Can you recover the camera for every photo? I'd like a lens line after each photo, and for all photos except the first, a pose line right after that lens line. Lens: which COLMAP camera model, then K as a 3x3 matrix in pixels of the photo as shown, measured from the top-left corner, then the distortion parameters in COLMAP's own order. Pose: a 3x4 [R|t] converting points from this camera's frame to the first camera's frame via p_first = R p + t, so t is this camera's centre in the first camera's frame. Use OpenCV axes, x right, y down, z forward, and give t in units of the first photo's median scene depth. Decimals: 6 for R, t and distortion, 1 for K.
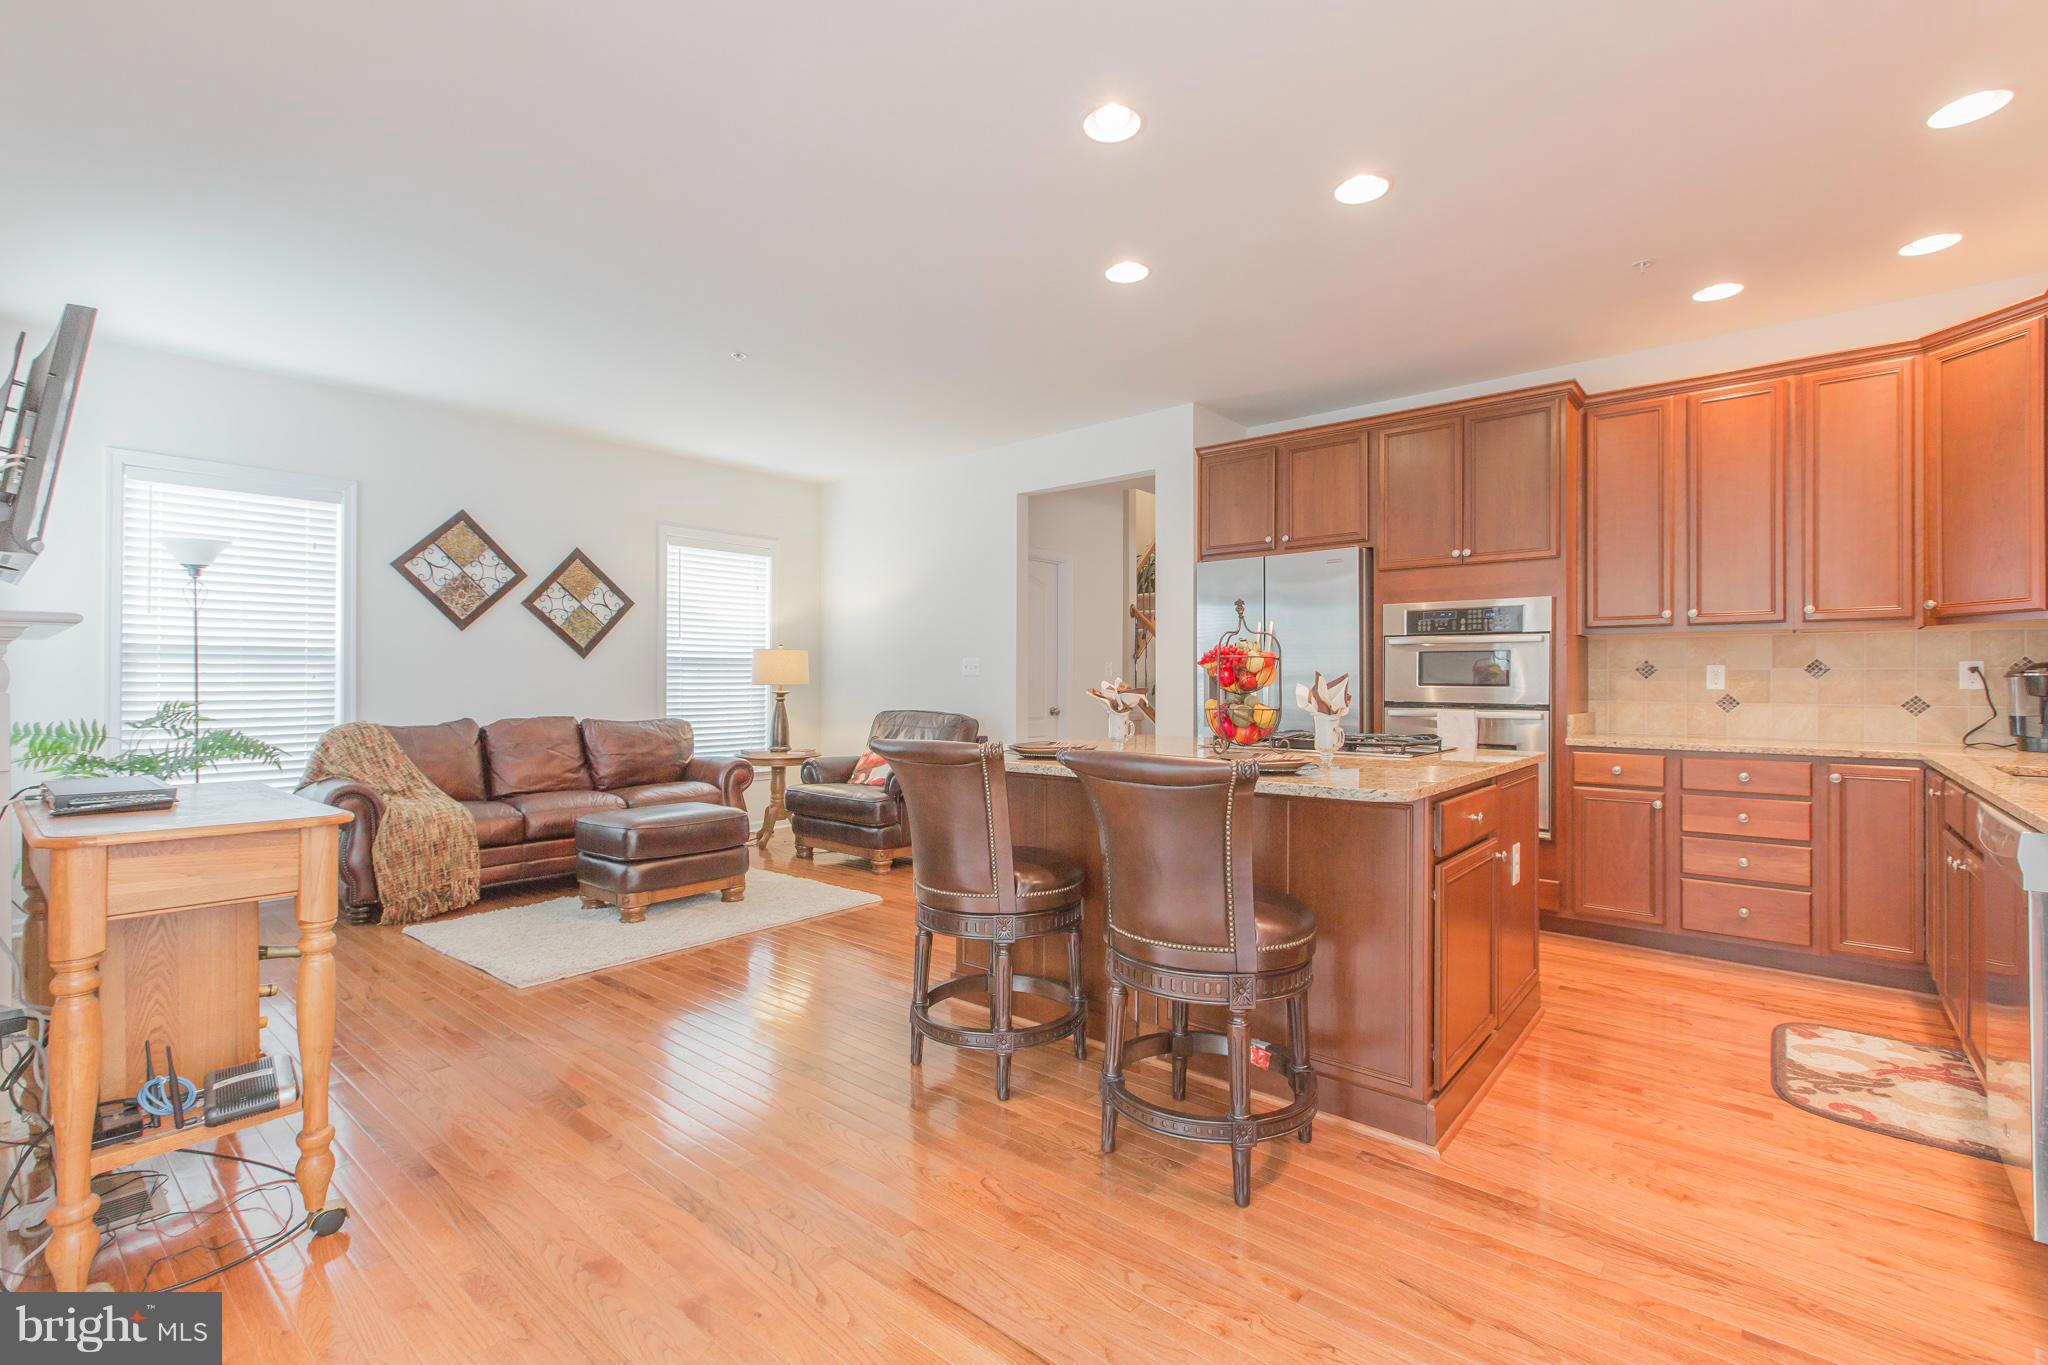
lens RADIAL K [[904.4, 0, 1026.3], [0, 904.4, 678.5], [0, 0, 1]] dist [0.001883, -0.000808]
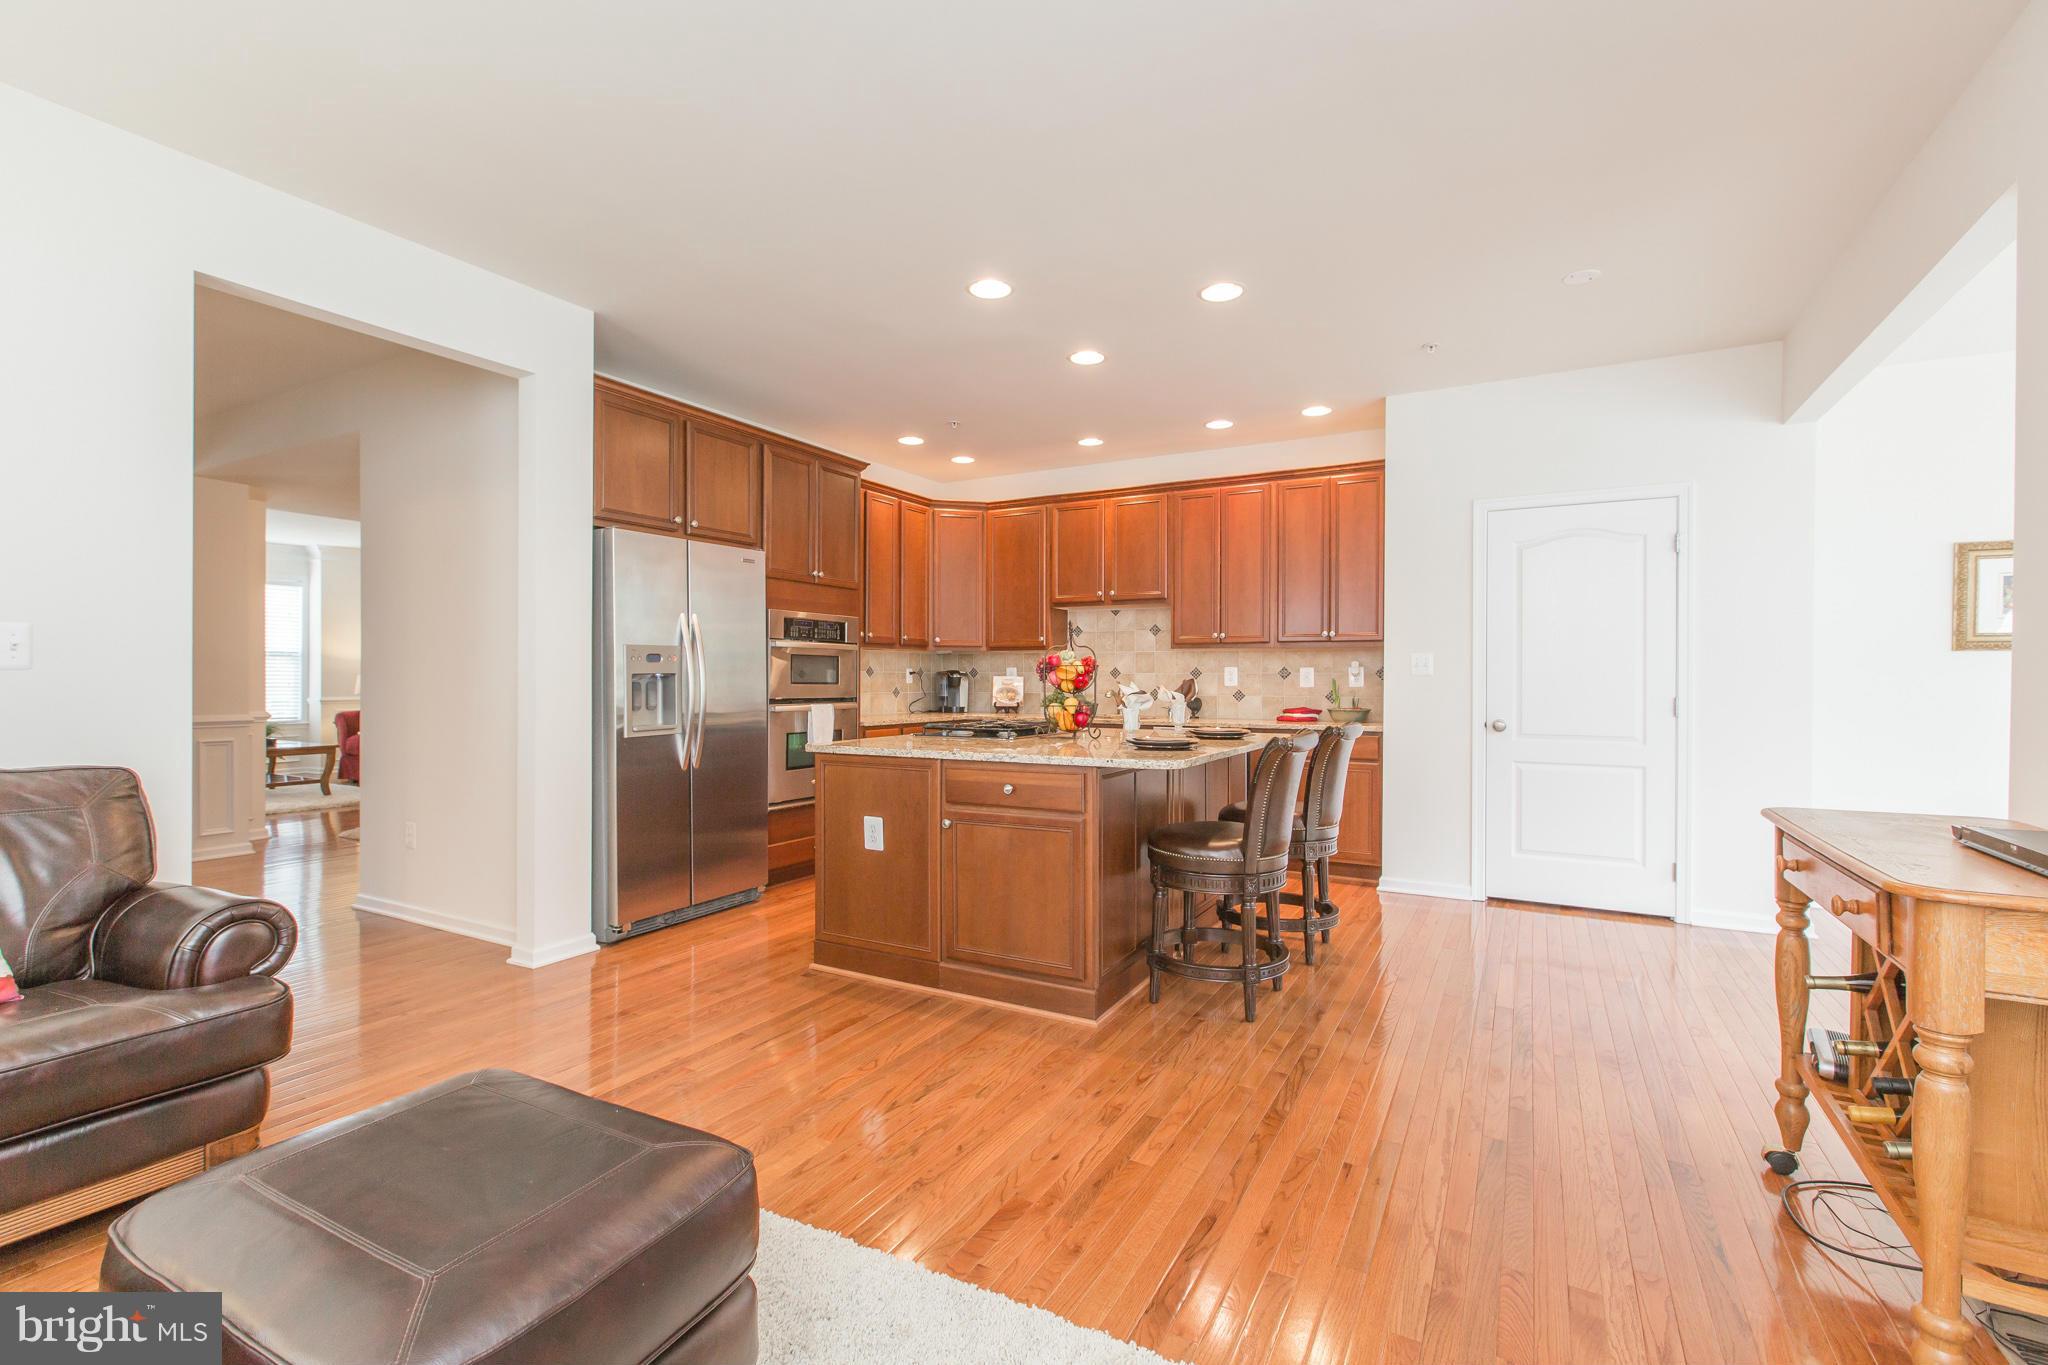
lens RADIAL K [[901.7, 0, 1022.9], [0, 901.7, 679.5], [0, 0, 1]] dist [-0.000850, -0.000189]
pose [[-0.185697, -0.006394, 0.982586, -0.867856], [-0.008419, 0.999952, 0.004916, -0.006801], [-0.982571, -0.007359, -0.185742, 1.095184]]
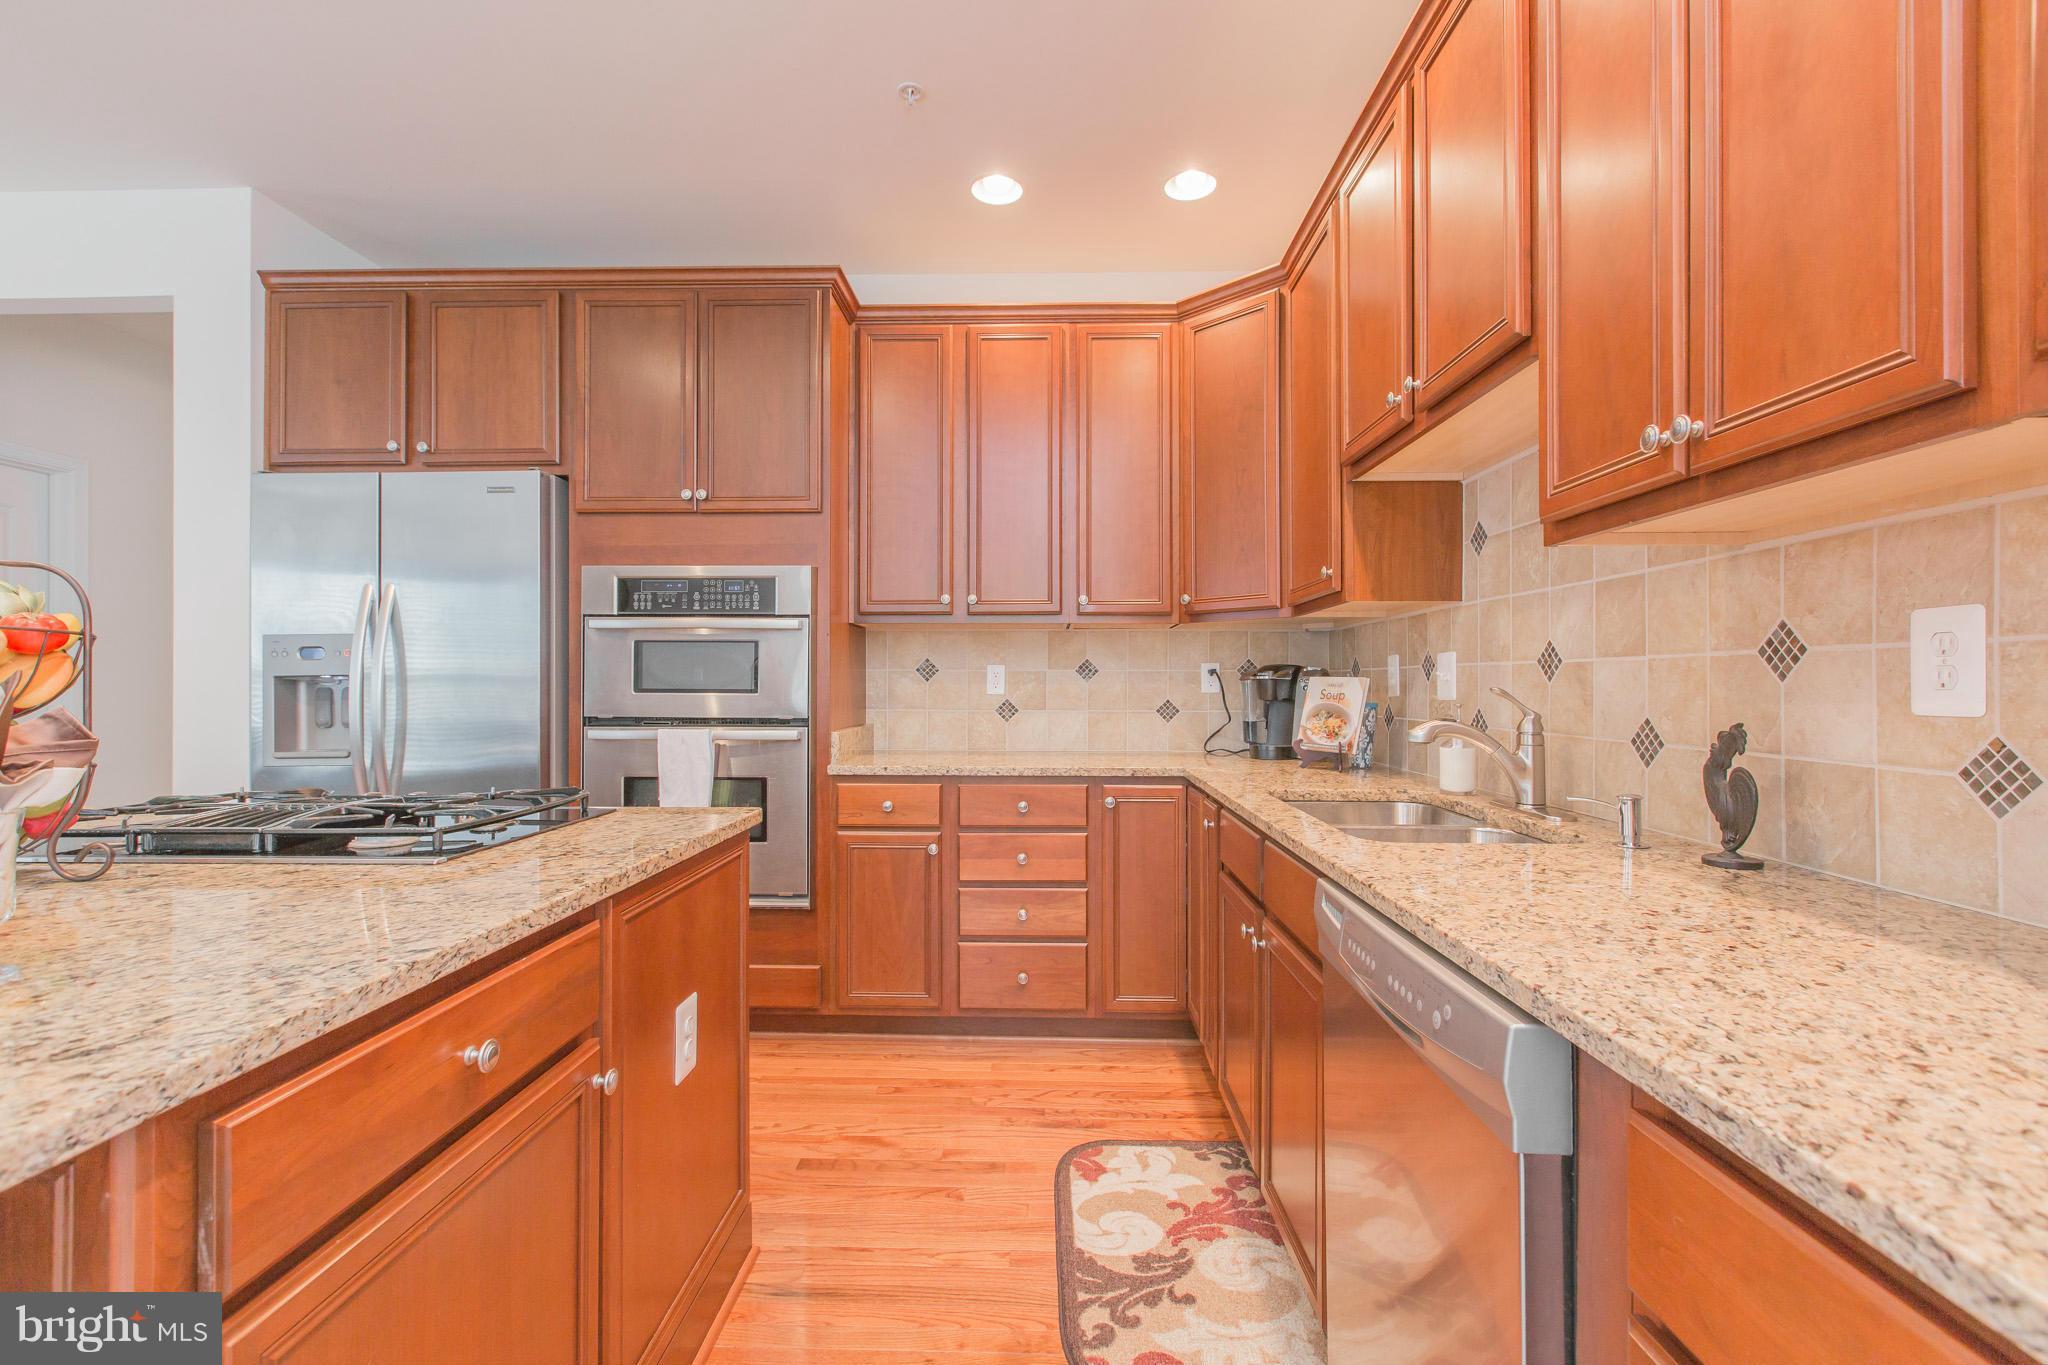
lens RADIAL K [[904.4, 0, 1026.3], [0, 904.4, 678.5], [0, 0, 1]] dist [0.001883, -0.000808]
pose [[0.777799, 0.001069, 0.628513, 0.287039], [-0.000815, 0.999999, -0.000692, -0.002104], [-0.628513, 0.000026, 0.777799, 0.368991]]
